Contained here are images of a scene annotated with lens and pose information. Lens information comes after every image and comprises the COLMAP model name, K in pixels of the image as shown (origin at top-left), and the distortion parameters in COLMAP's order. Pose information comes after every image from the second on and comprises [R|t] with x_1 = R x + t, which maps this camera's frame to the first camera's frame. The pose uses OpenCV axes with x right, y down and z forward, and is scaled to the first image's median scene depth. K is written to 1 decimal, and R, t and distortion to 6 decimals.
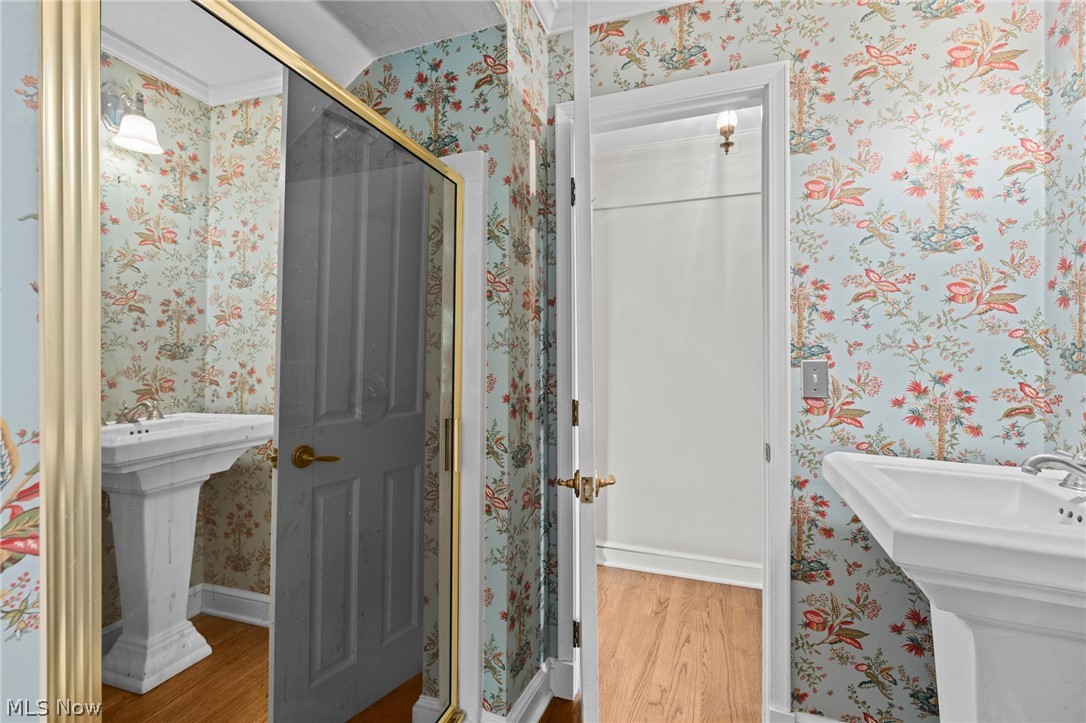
lens RADIAL K [[472.2, 0, 546.3], [0, 472.2, 357.8], [0, 0, 1]] dist [0.000236, 0.000106]
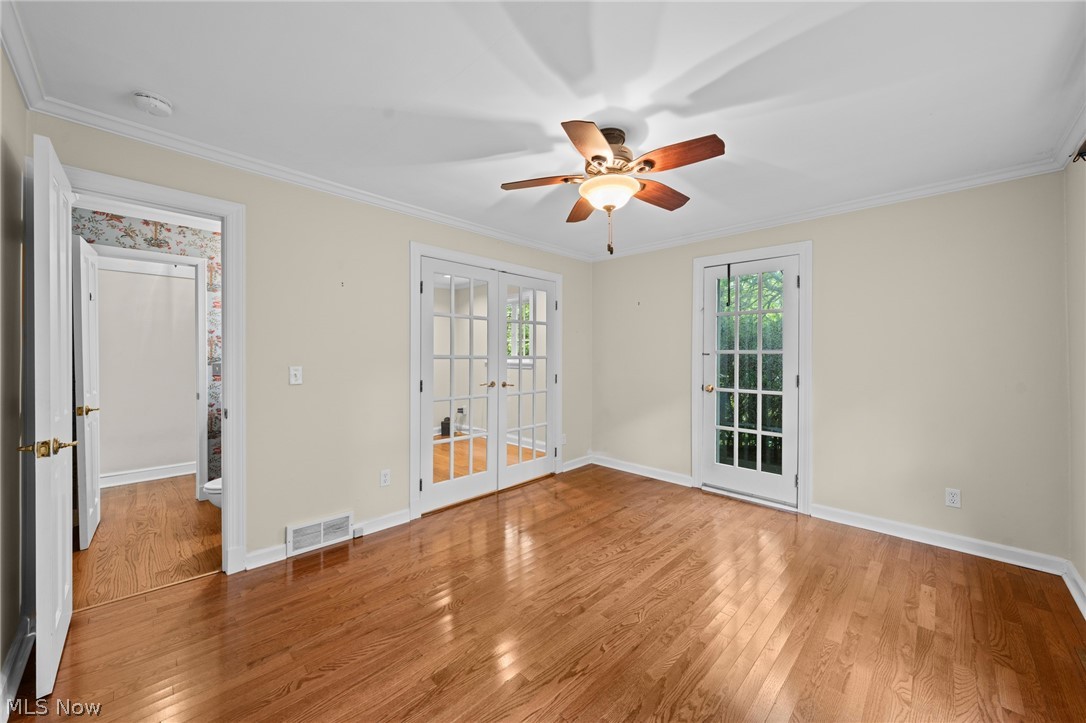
lens RADIAL K [[403.9, 0, 549.9], [0, 403.9, 363.2], [0, 0, 1]] dist [0.000793, 0.000128]
pose [[0.413462, -0.006126, 0.910501, -0.856875], [-0.002566, 0.999966, 0.007893, -0.018012], [-0.910518, -0.005599, 0.413432, -1.905341]]
